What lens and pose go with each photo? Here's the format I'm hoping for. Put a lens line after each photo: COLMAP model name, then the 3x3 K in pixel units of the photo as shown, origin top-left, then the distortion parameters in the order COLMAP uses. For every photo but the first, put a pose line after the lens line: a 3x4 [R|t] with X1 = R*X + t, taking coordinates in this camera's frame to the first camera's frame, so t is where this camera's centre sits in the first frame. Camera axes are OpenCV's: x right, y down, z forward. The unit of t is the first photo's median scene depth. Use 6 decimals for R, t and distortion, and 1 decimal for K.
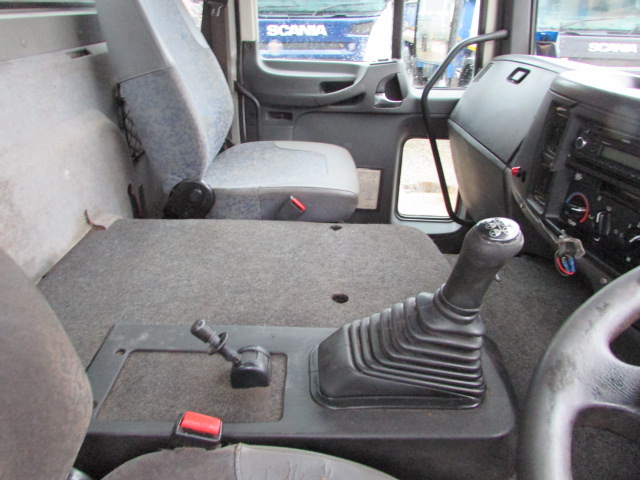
lens RADIAL K [[447.9, 0, 316.6], [0, 447.9, 235.8], [0, 0, 1]] dist [-0.039628, 0.019995]
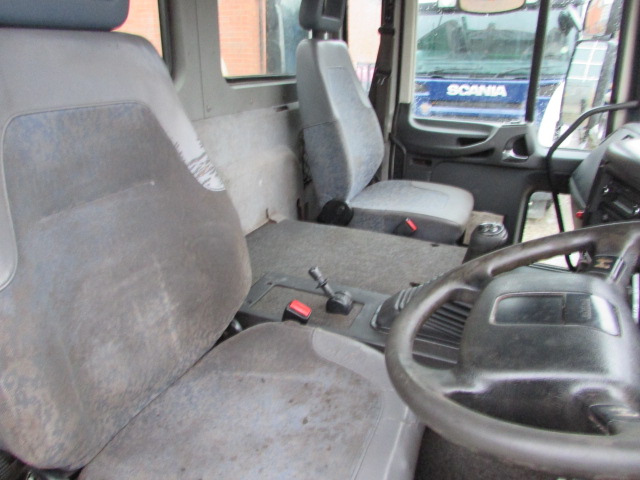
lens RADIAL K [[447.9, 0, 320.8], [0, 447.9, 240.4], [0, 0, 1]] dist [-0.039628, 0.019995]
pose [[0.923917, 0.137953, -0.356856, 0.167674], [-0.172817, 0.982634, -0.067564, 0.096223], [0.341338, 0.124094, 0.931713, -0.278015]]
